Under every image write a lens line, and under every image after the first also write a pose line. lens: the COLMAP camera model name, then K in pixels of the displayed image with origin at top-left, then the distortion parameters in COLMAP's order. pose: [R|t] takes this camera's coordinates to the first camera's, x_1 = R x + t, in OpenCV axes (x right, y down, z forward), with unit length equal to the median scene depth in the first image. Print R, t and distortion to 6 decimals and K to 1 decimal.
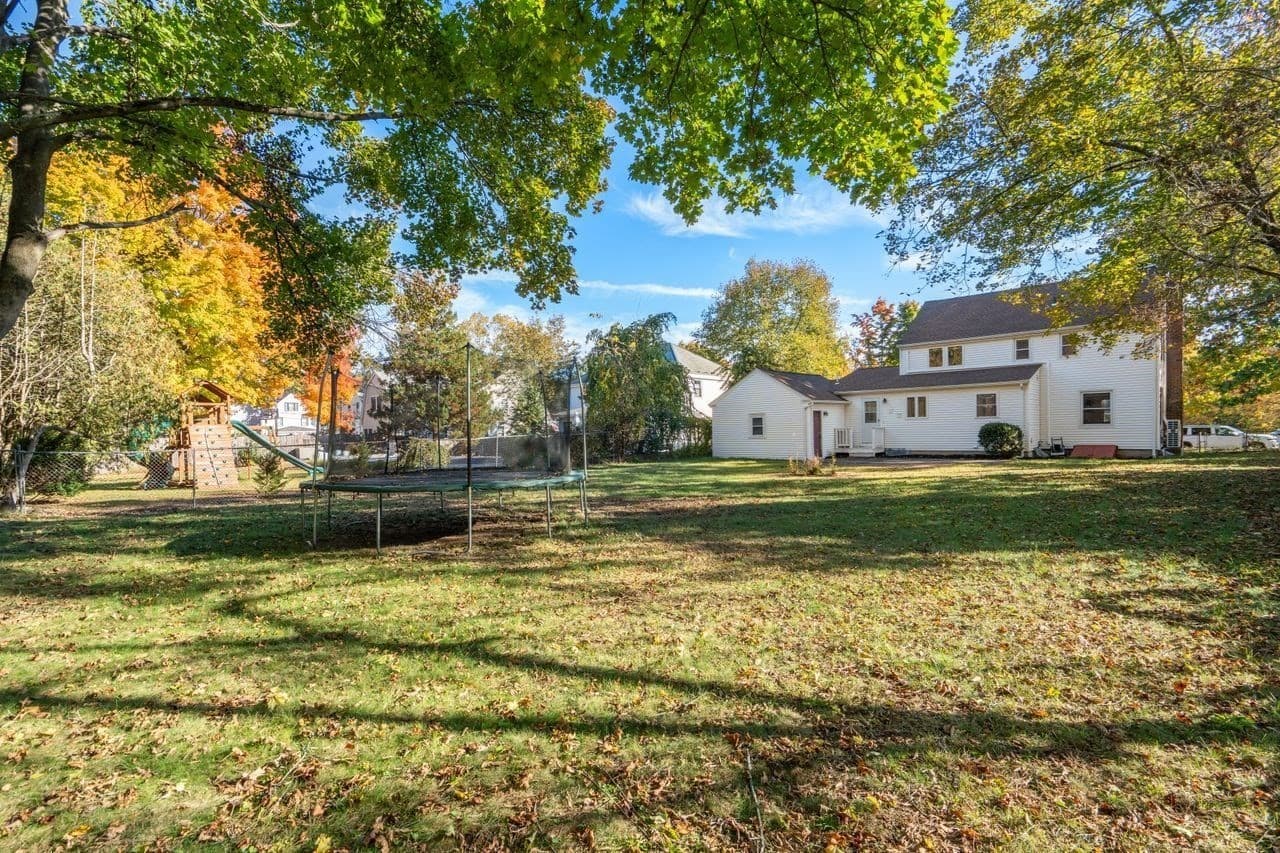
lens RADIAL K [[579.1, 0, 624.3], [0, 579.1, 431.7], [0, 0, 1]] dist [-0.000772, 0.000041]
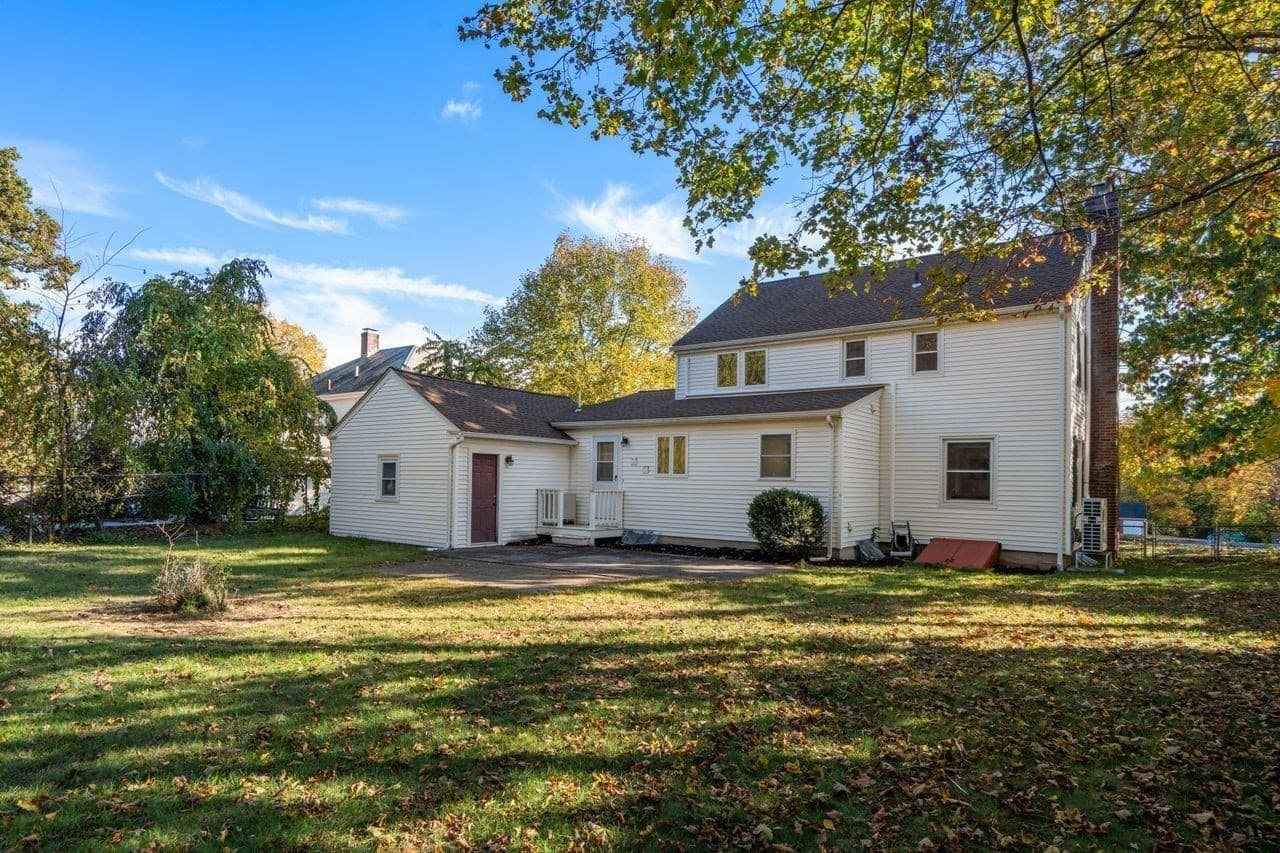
lens RADIAL K [[718.3, 0, 622.9], [0, 718.3, 458.6], [0, 0, 1]] dist [0.014683, -0.000184]
pose [[0.989957, 0.045727, 0.133768, 0.370133], [-0.040438, 0.998299, -0.041994, -0.009861], [-0.135461, 0.036163, 0.990122, 0.346395]]
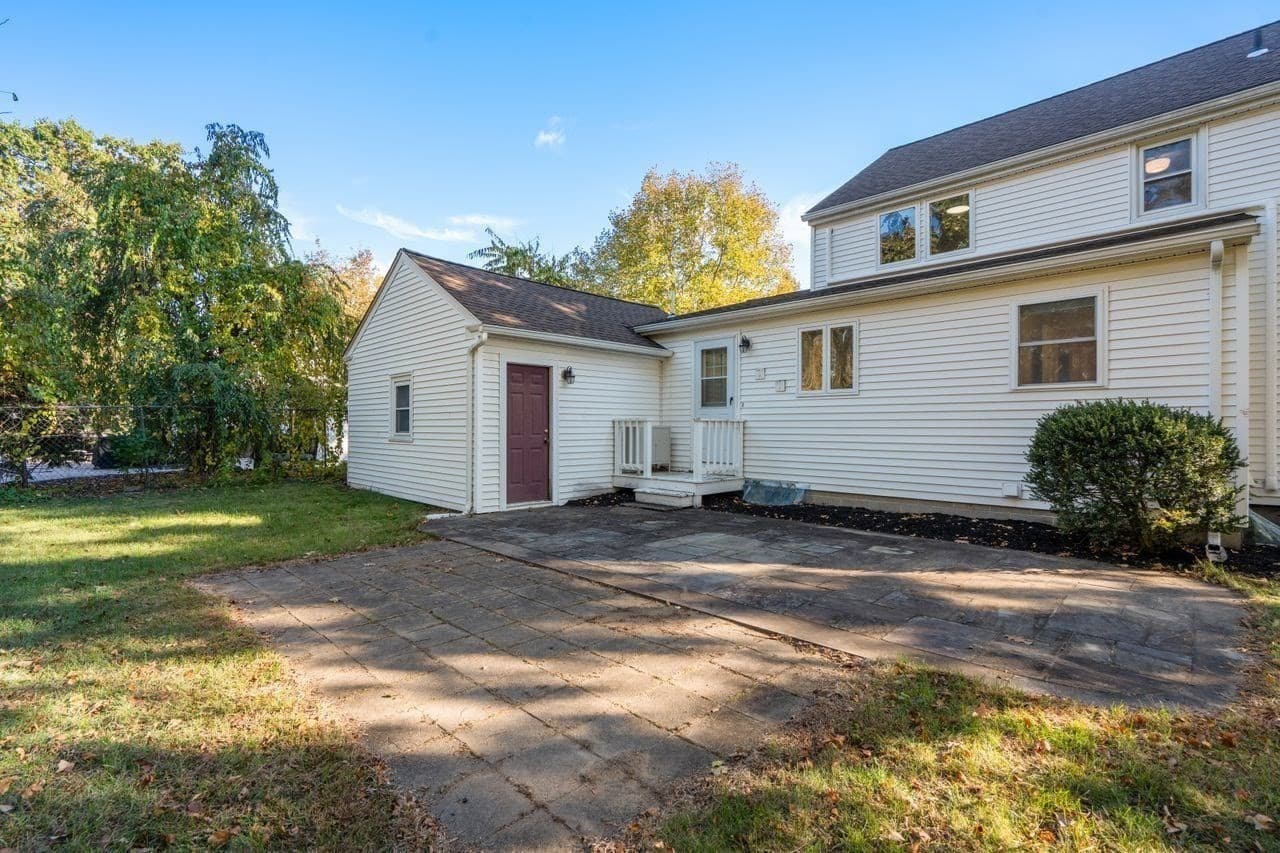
lens RADIAL K [[579.1, 0, 624.3], [0, 579.1, 431.7], [0, 0, 1]] dist [-0.000772, 0.000041]
pose [[0.999634, 0.026708, -0.004389, 0.391699], [-0.026706, 0.999643, 0.000476, 0.001010], [0.004400, -0.000359, 0.999990, 0.669912]]
